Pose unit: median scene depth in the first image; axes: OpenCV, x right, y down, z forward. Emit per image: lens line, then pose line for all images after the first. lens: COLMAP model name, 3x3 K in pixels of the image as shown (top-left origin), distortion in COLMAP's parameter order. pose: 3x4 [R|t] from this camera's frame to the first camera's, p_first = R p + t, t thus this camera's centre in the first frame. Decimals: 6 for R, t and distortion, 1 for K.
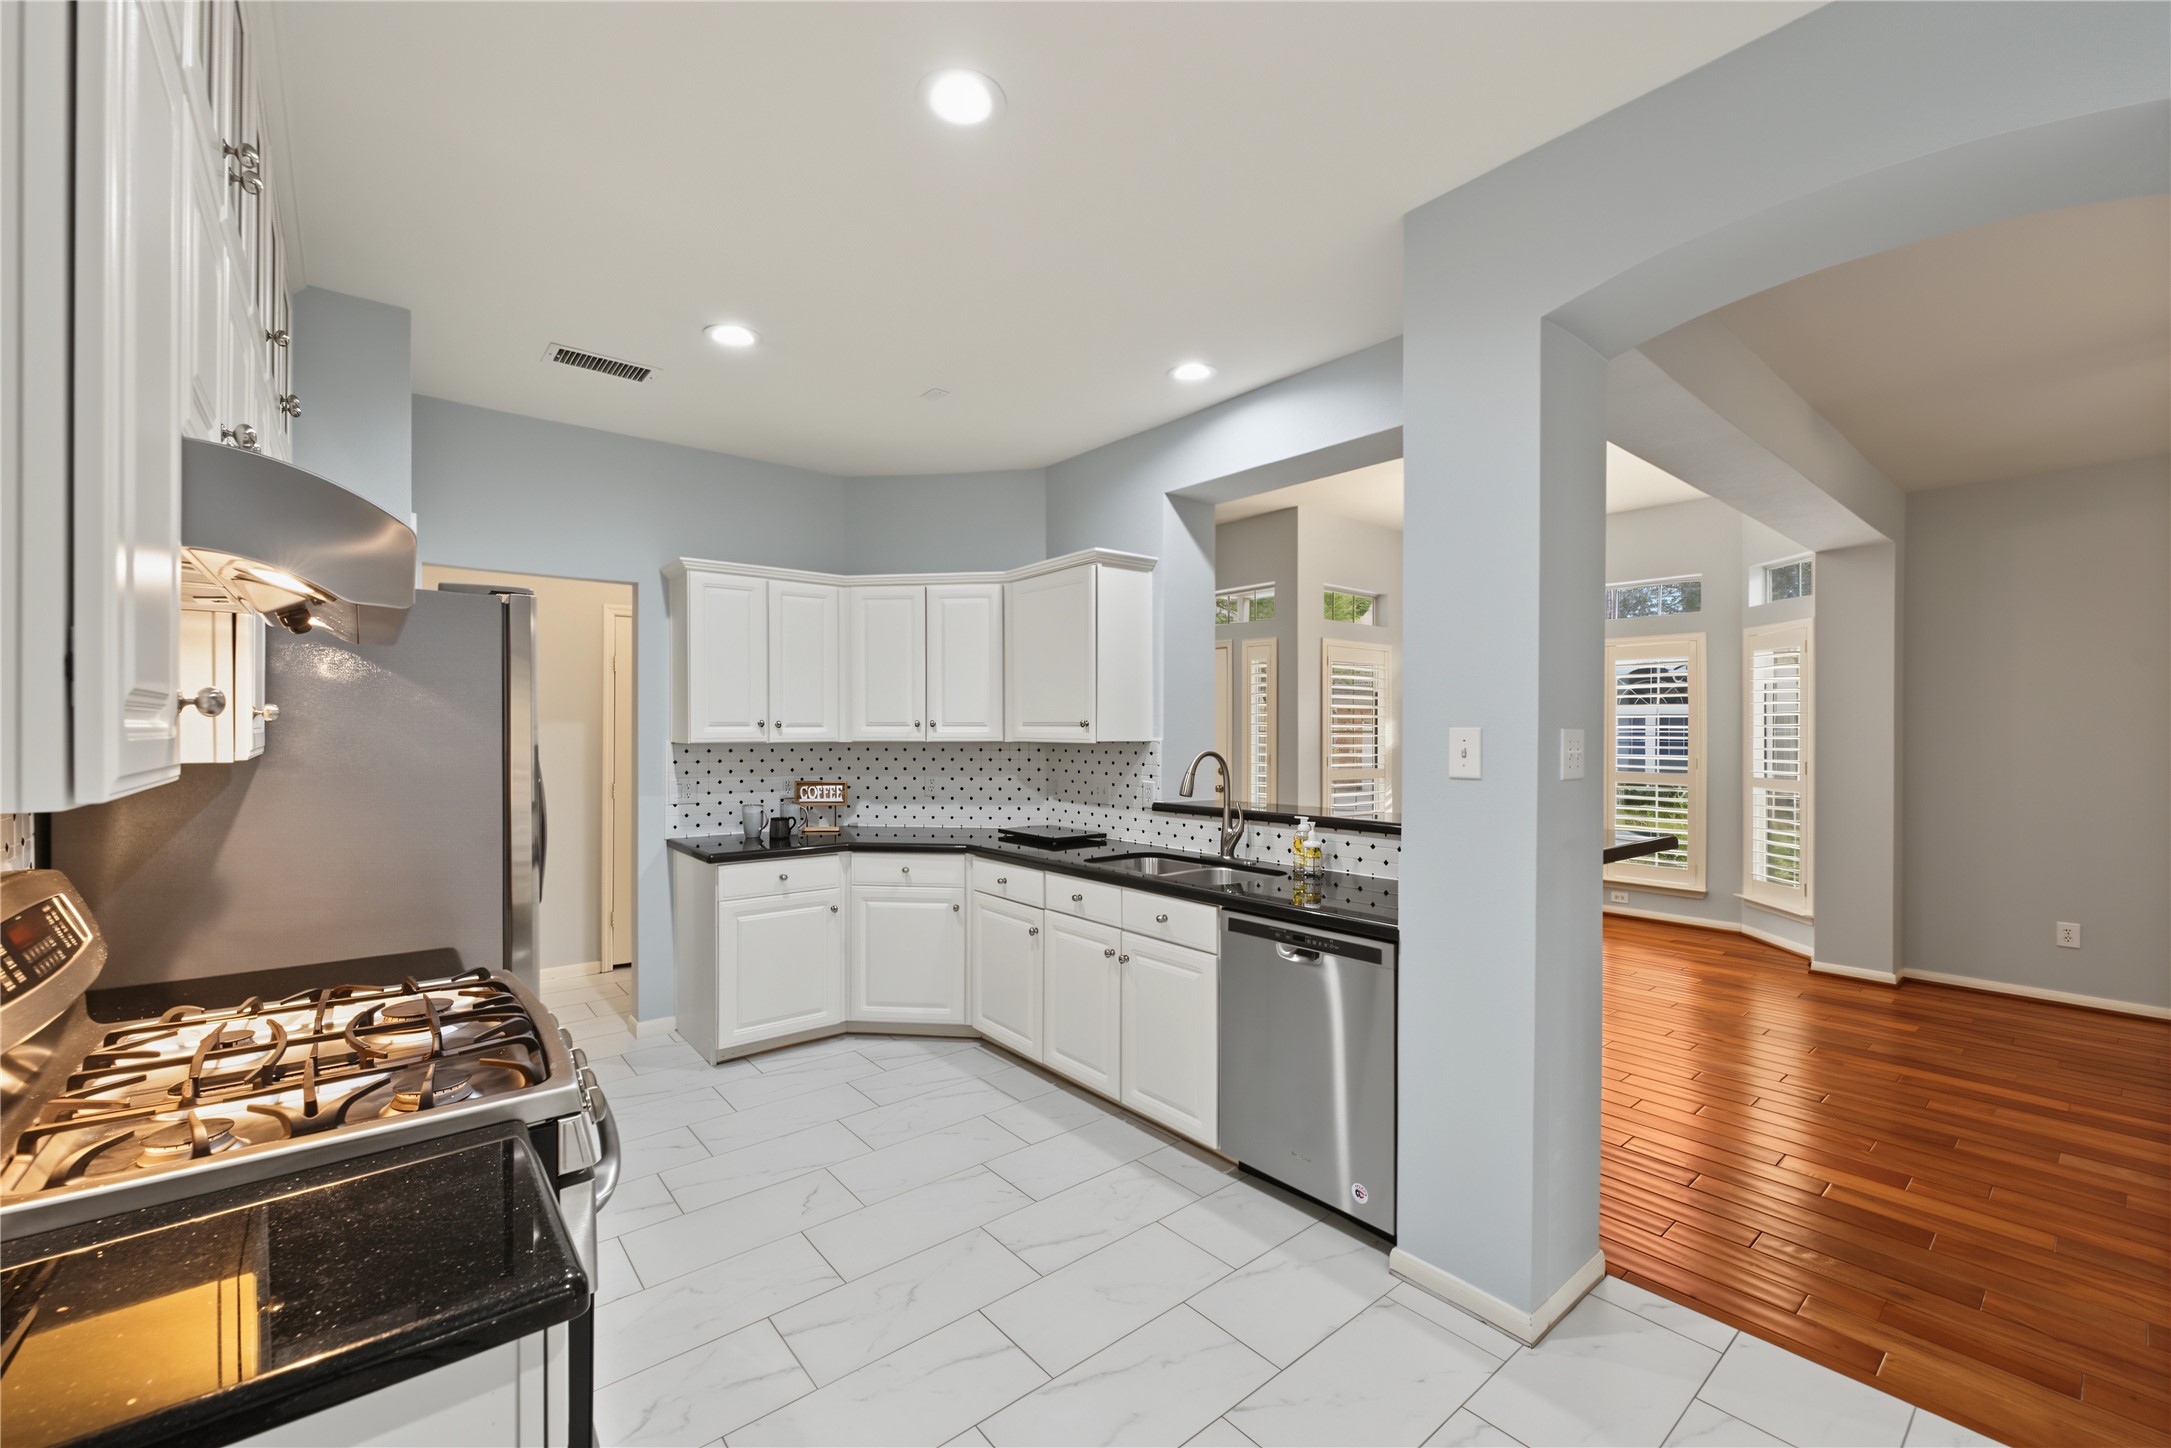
lens RADIAL K [[880.8, 0, 1084.3], [0, 880.8, 729.3], [0, 0, 1]] dist [-0.002903, 0.000062]
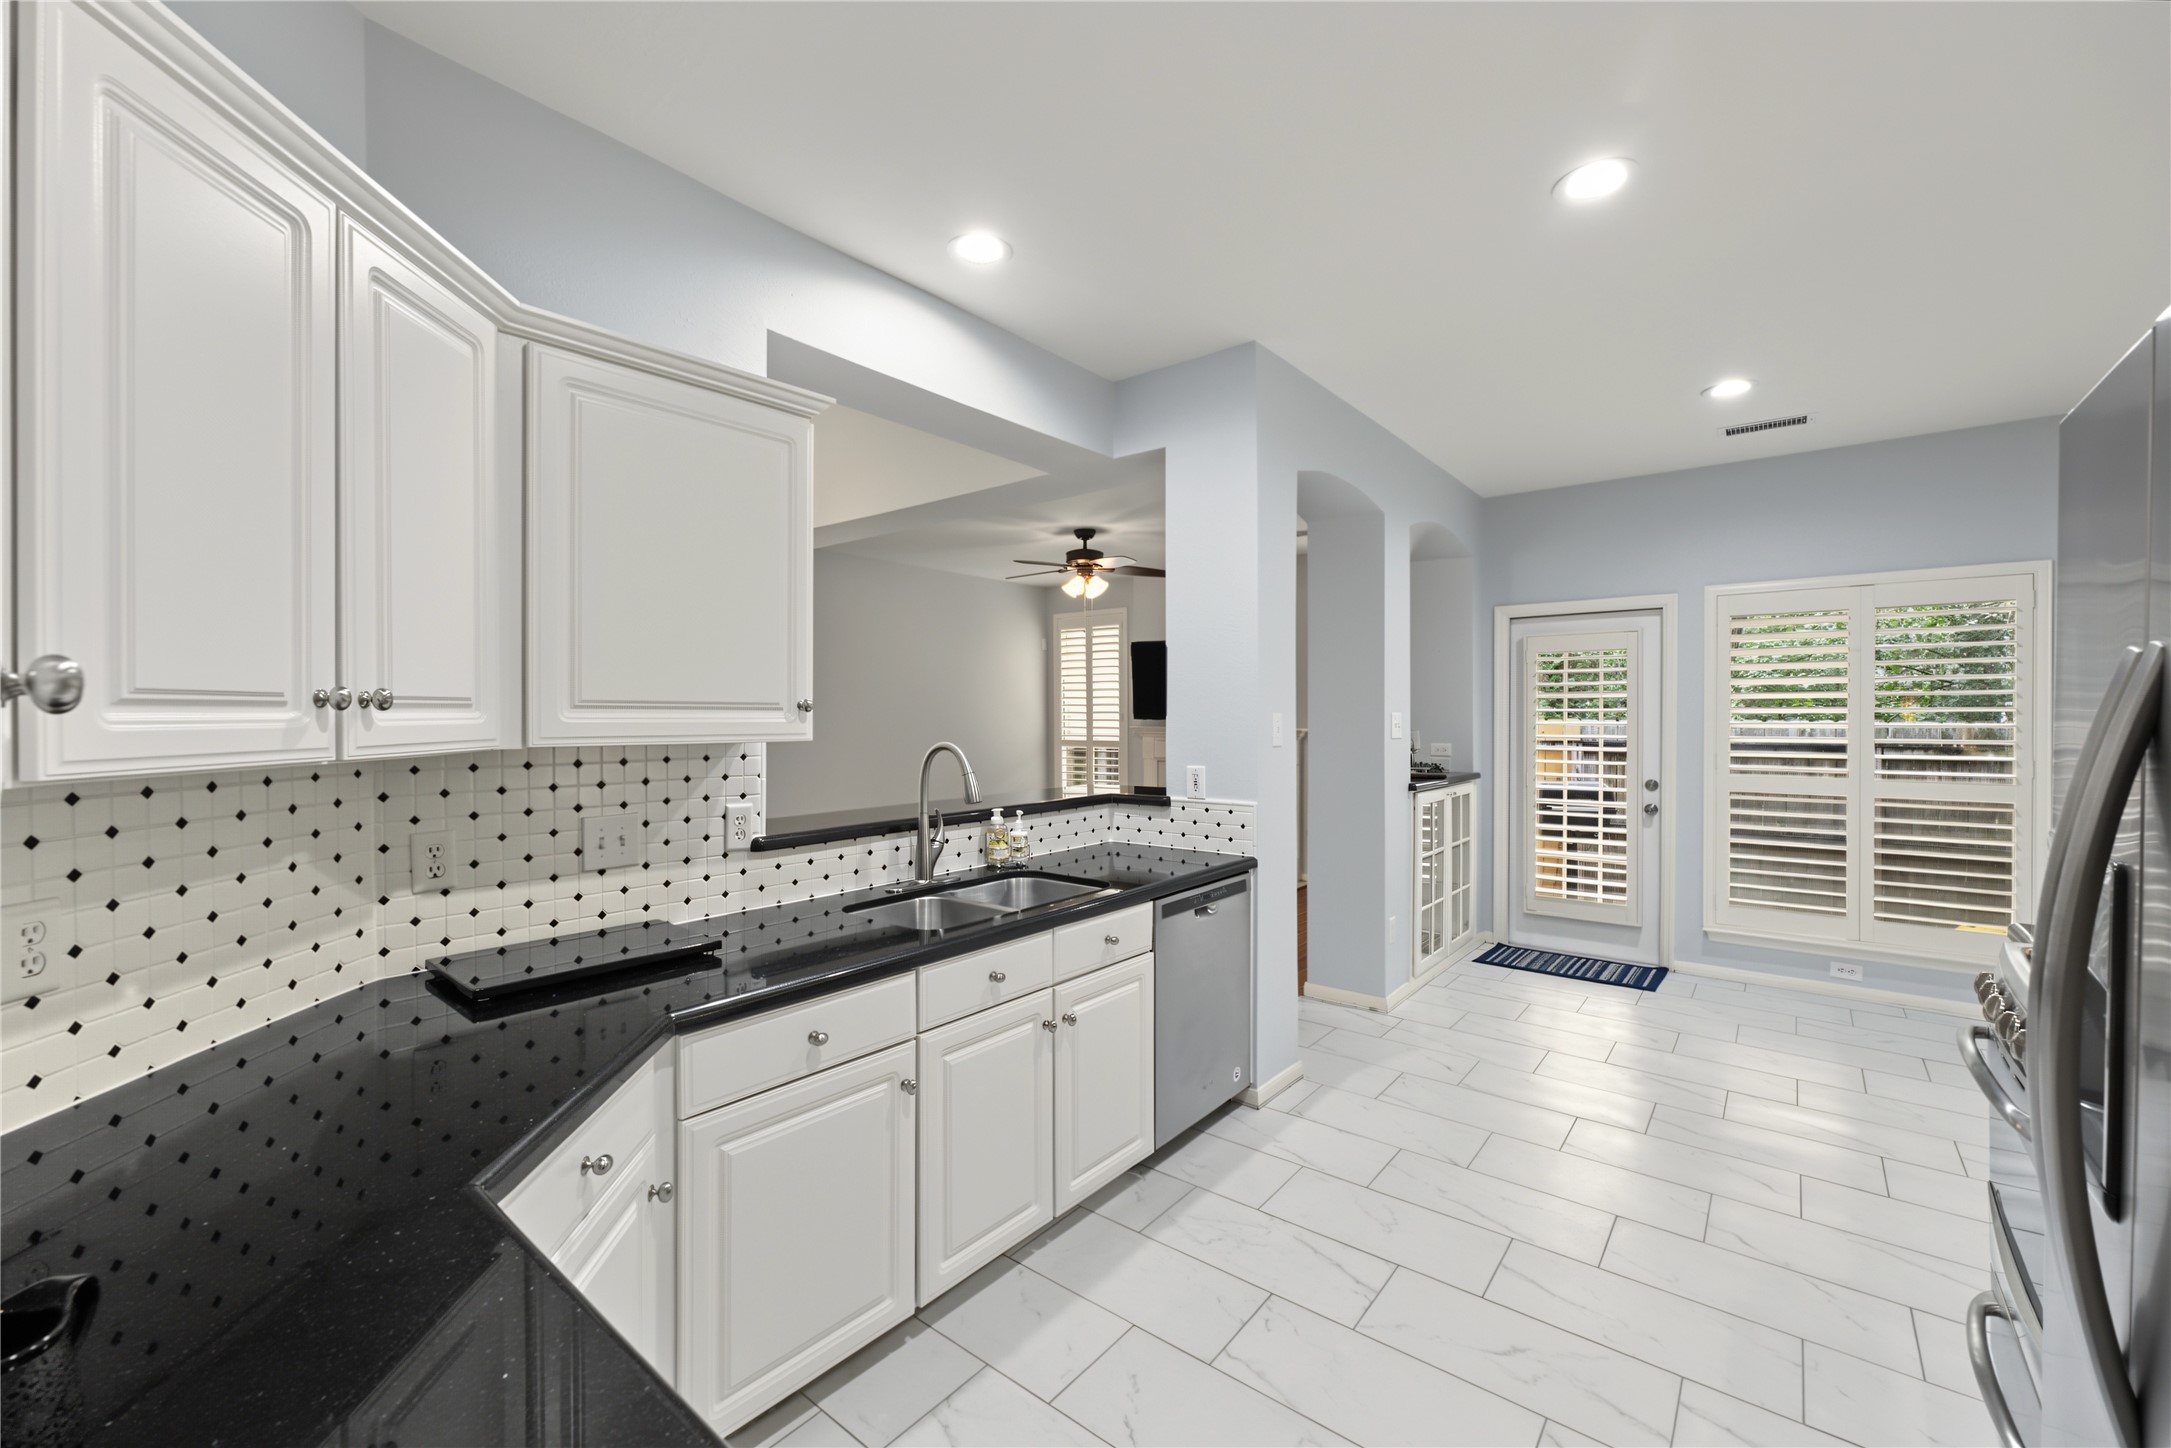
lens RADIAL K [[880.8, 0, 1080.3], [0, 880.8, 721.1], [0, 0, 1]] dist [-0.002903, 0.000062]
pose [[-0.201124, -0.009438, 0.979520, -0.572132], [0.000465, 0.999953, 0.009730, -0.001882], [-0.979566, 0.002412, -0.201111, 0.942071]]
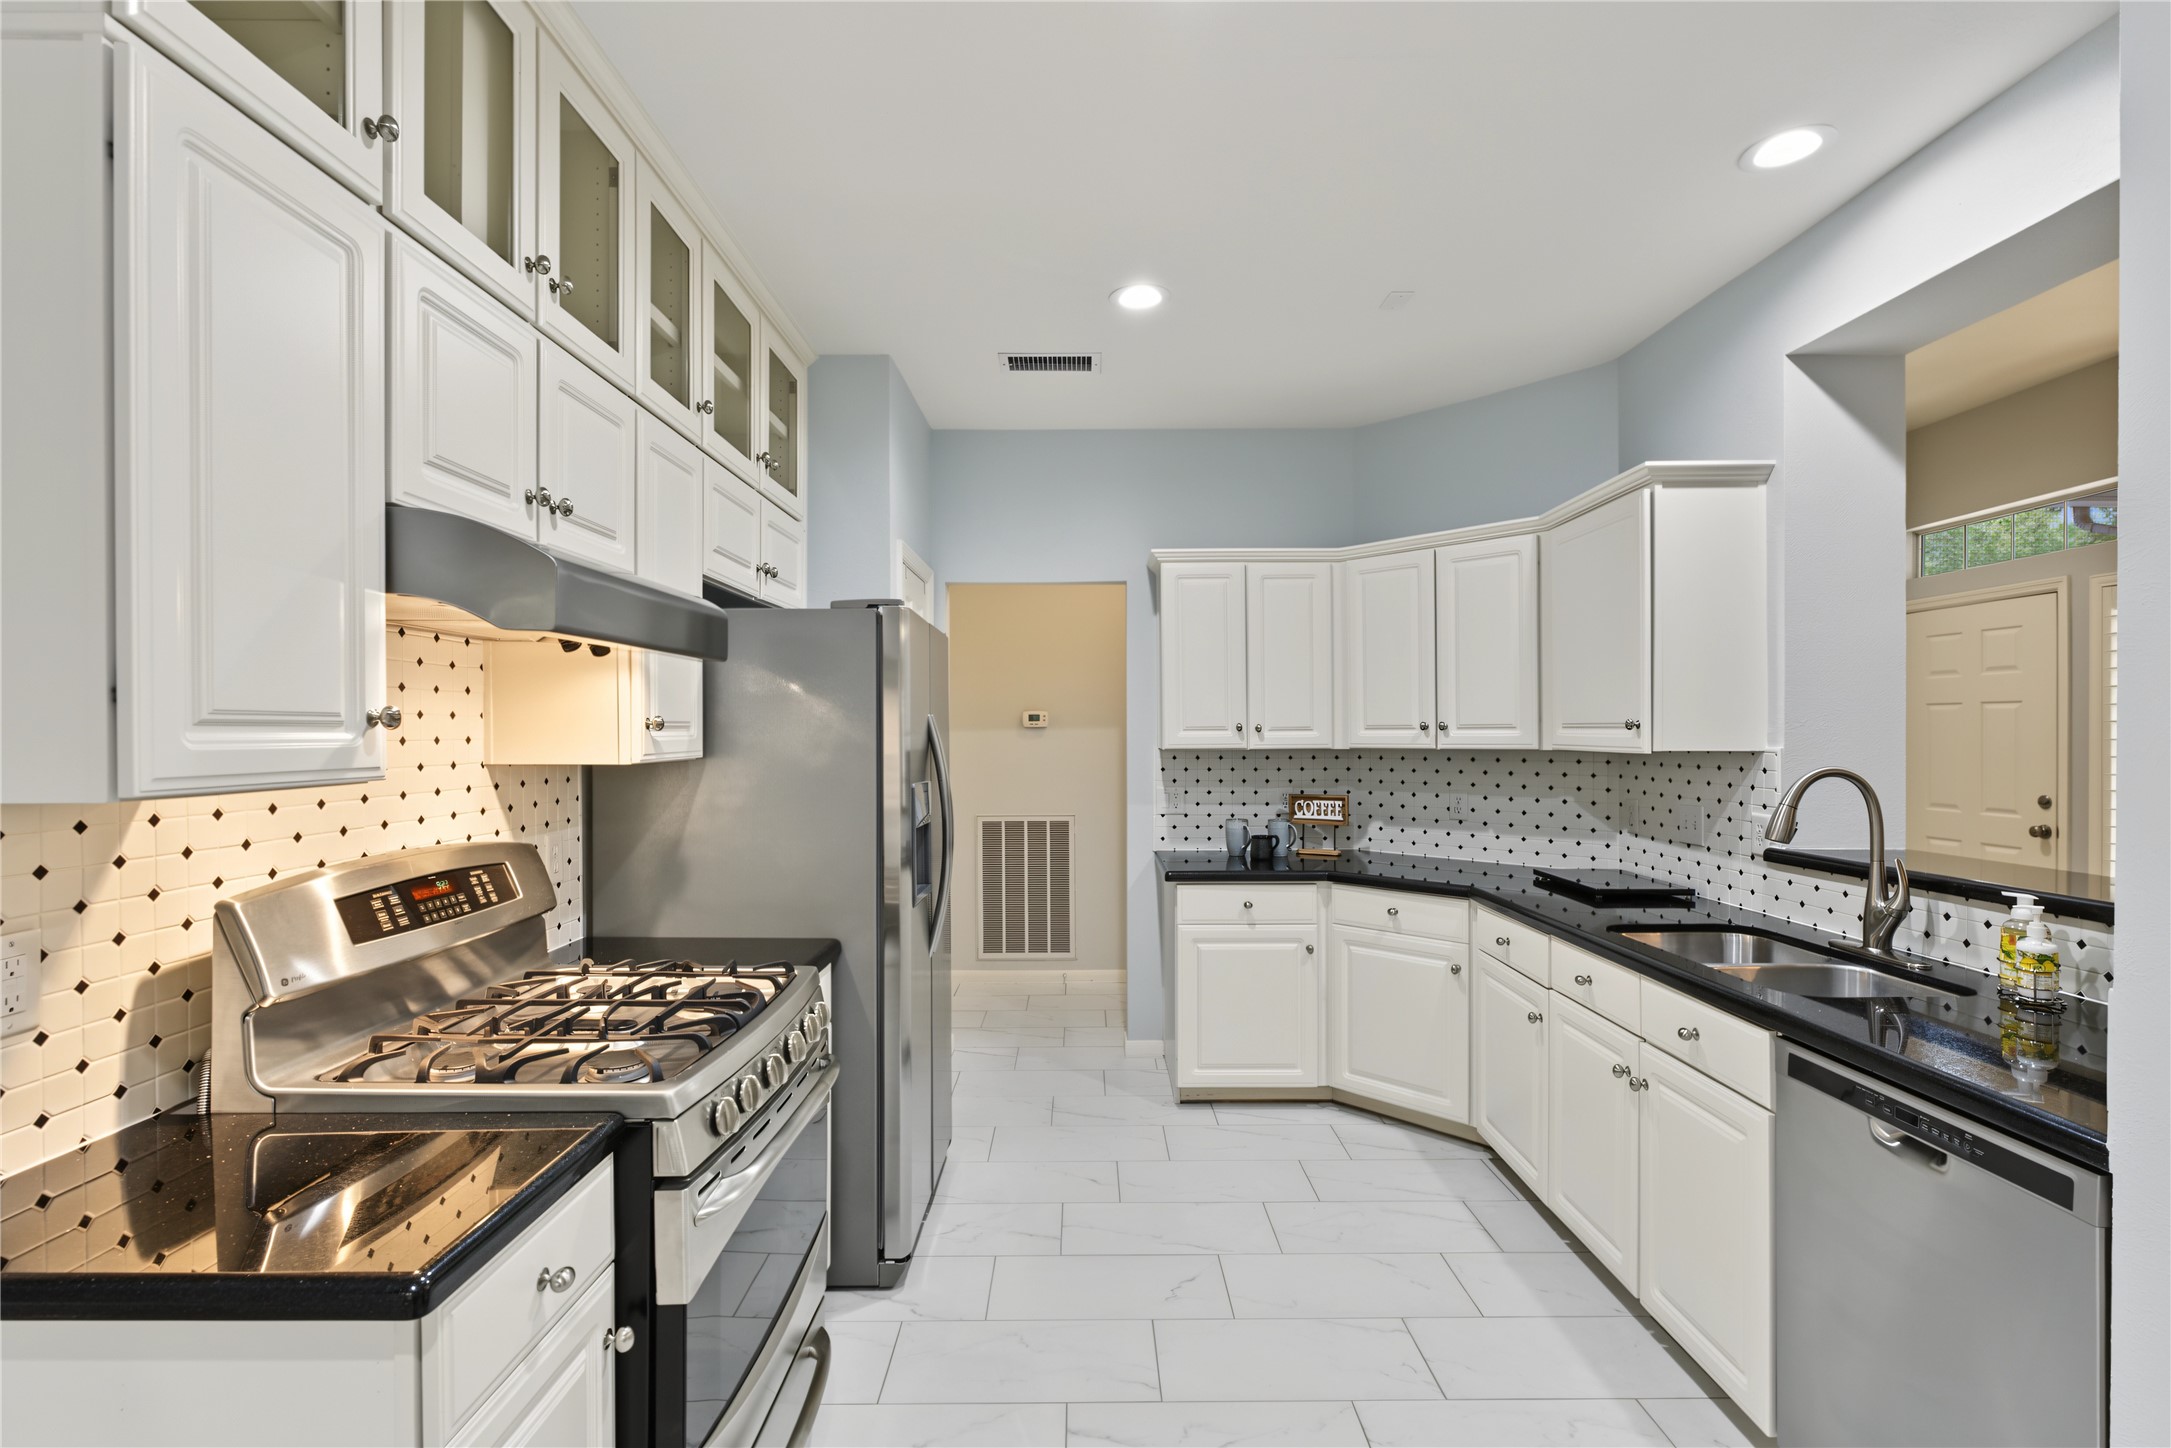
lens RADIAL K [[1010.0, 0, 1085.5], [0, 1010.0, 735.5], [0, 0, 1]] dist [-0.002275, 0.002028]
pose [[0.772016, -0.001540, -0.635601, 0.168562], [0.003678, 0.999991, 0.002045, -0.001089], [0.635593, -0.003917, 0.772015, 0.132345]]
